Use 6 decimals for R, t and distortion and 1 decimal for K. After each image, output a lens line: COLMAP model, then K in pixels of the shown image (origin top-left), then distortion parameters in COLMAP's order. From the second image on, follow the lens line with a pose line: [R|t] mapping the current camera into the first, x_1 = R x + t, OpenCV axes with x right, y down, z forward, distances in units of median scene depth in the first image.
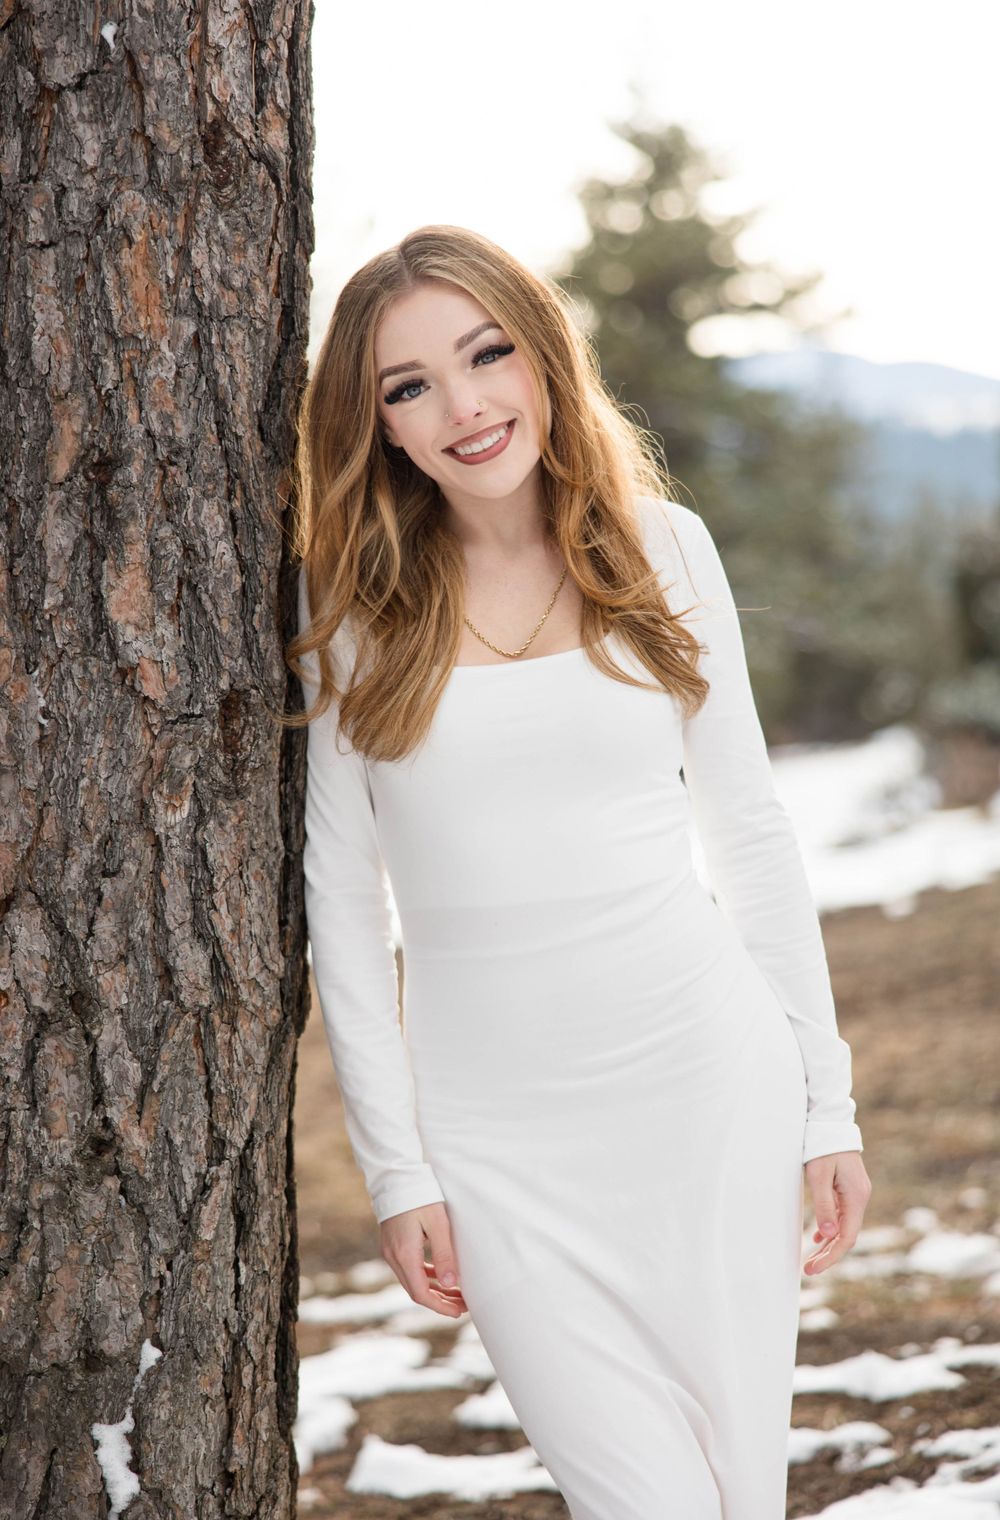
lens RADIAL K [[3070.8, 0, 496.6], [0, 3070.8, 749.2], [0, 0, 1]] dist [-0.076144, 0.000000]
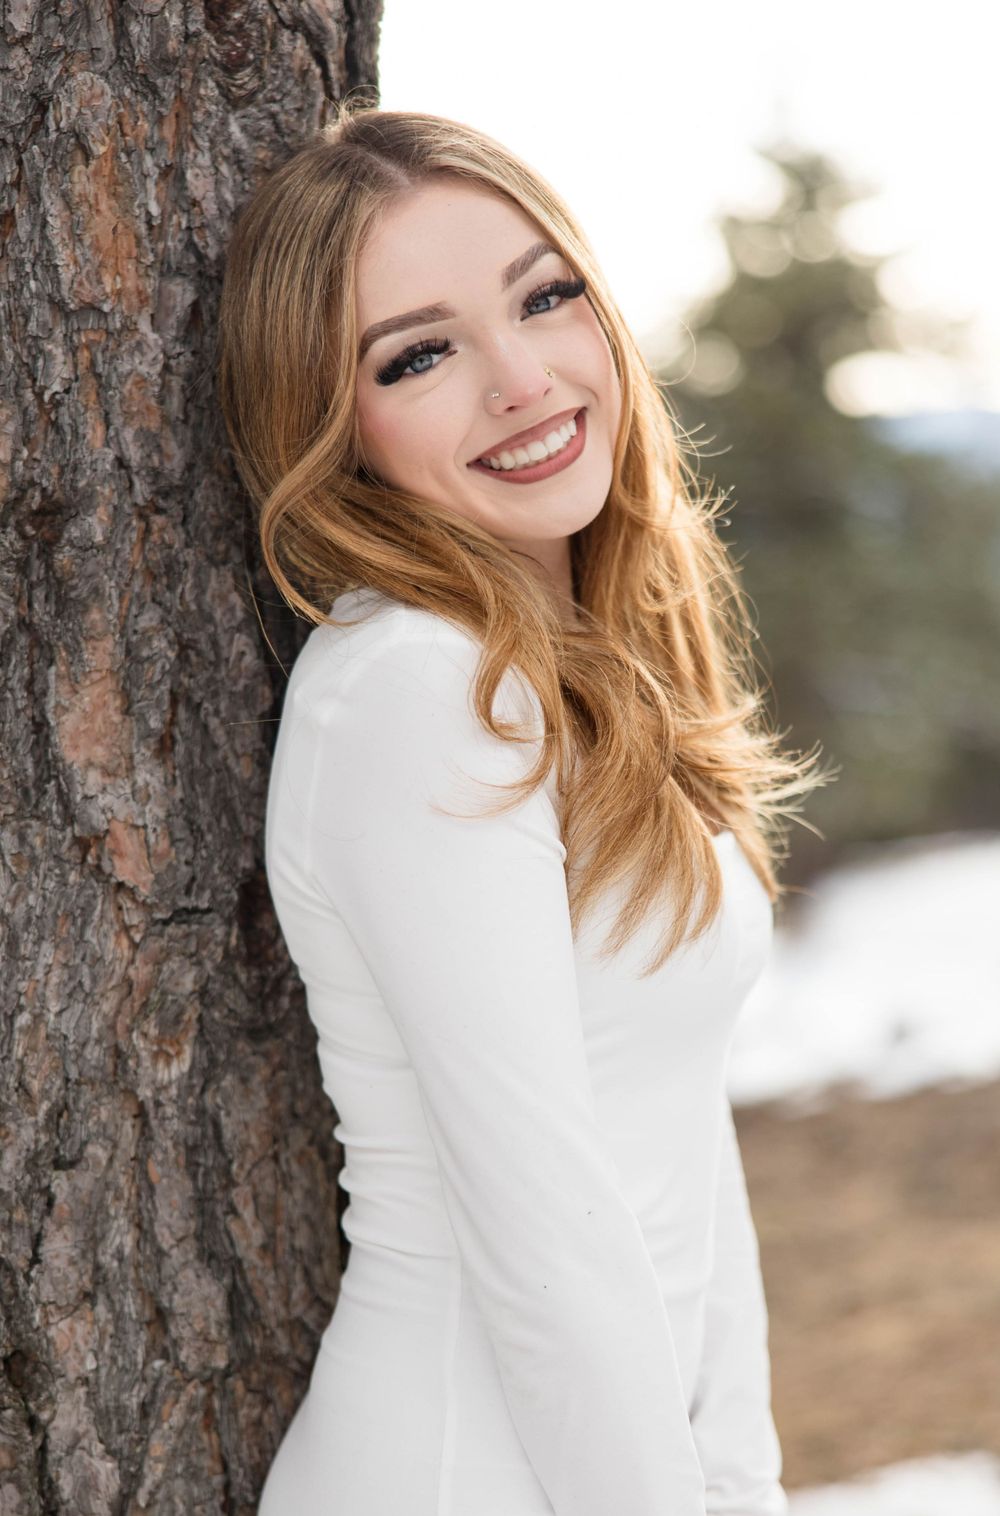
lens RADIAL K [[3062.8, 0, 508.8], [0, 3062.8, 762.7], [0, 0, 1]] dist [-0.076144, 0.000000]
pose [[0.999425, -0.008382, -0.032846, -0.014087], [0.007740, 0.999777, -0.019635, -0.028610], [0.033004, 0.019370, 0.999268, 0.376352]]
